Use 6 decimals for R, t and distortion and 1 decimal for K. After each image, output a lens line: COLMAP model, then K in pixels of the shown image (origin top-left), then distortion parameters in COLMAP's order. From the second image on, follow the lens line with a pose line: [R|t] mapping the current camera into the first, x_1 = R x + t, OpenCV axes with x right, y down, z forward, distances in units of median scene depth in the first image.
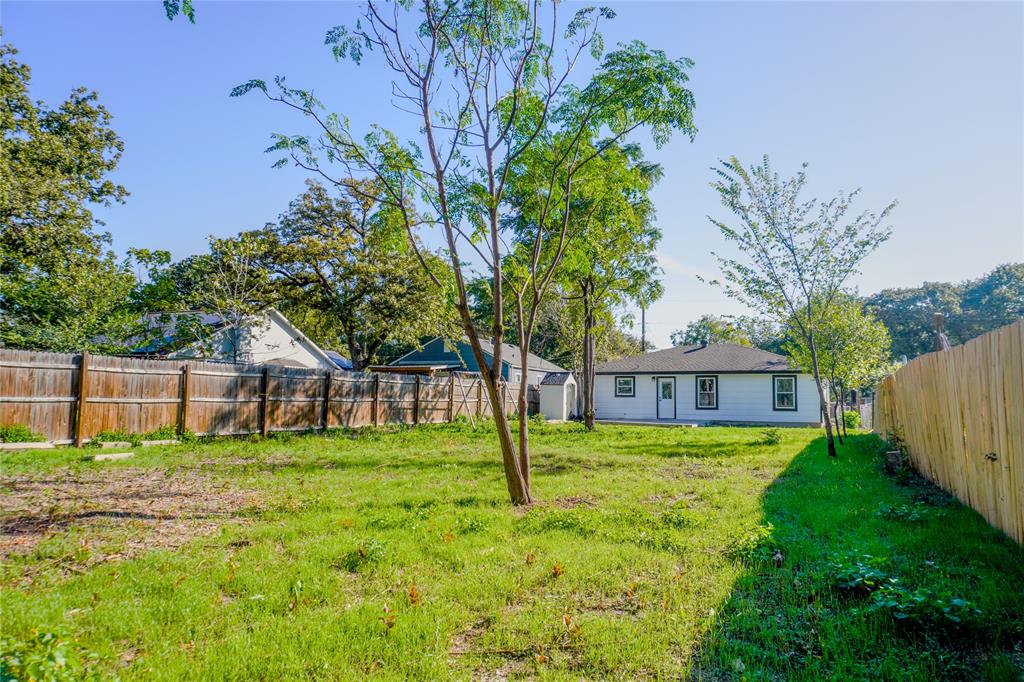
lens RADIAL K [[688.2, 0, 512.0], [0, 688.2, 341.0], [0, 0, 1]] dist [-0.027547, 0.008262]
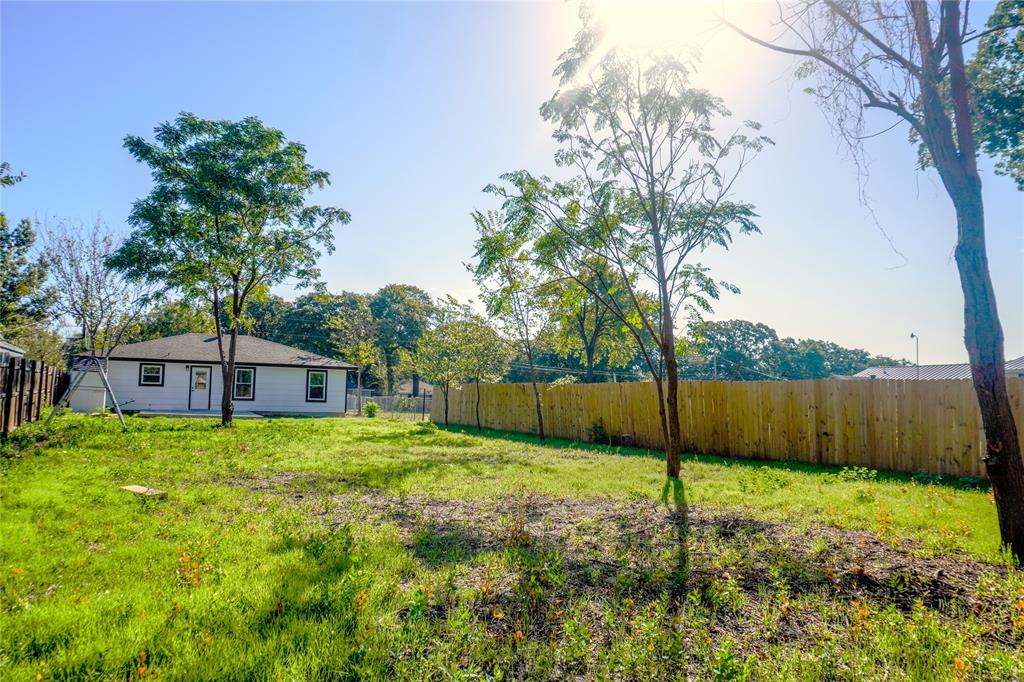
lens RADIAL K [[688.2, 0, 512.0], [0, 688.2, 341.0], [0, 0, 1]] dist [-0.027547, 0.008262]
pose [[0.577803, 0.068647, 0.813285, -0.312411], [-0.089644, 0.995766, -0.020362, -0.002682], [-0.811239, -0.061141, 0.581510, 0.092873]]
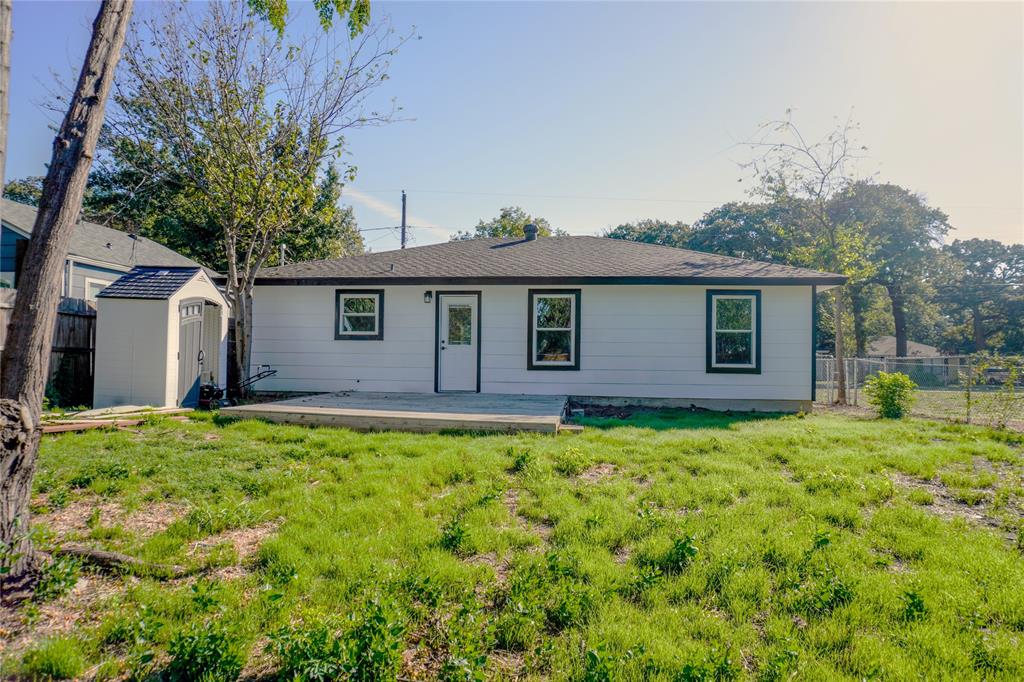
lens RADIAL K [[688.2, 0, 512.0], [0, 688.2, 341.0], [0, 0, 1]] dist [-0.027547, 0.008262]
pose [[0.939422, 0.006797, 0.342695, 0.114306], [-0.031483, 0.997288, 0.066526, 0.054171], [-0.341313, -0.073285, 0.937088, 0.608539]]
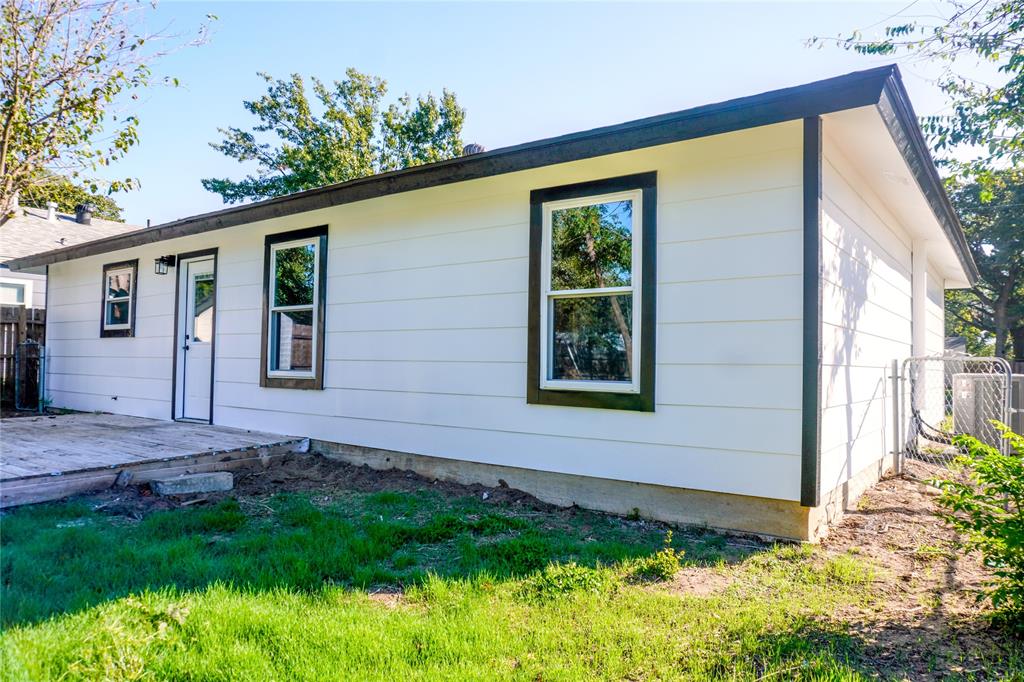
lens RADIAL K [[688.2, 0, 512.0], [0, 688.2, 341.0], [0, 0, 1]] dist [-0.027547, 0.008262]
pose [[0.979622, -0.004244, -0.200803, 0.389405], [0.015508, 0.998390, 0.054553, 0.073541], [0.200249, -0.056555, 0.978111, 0.794371]]
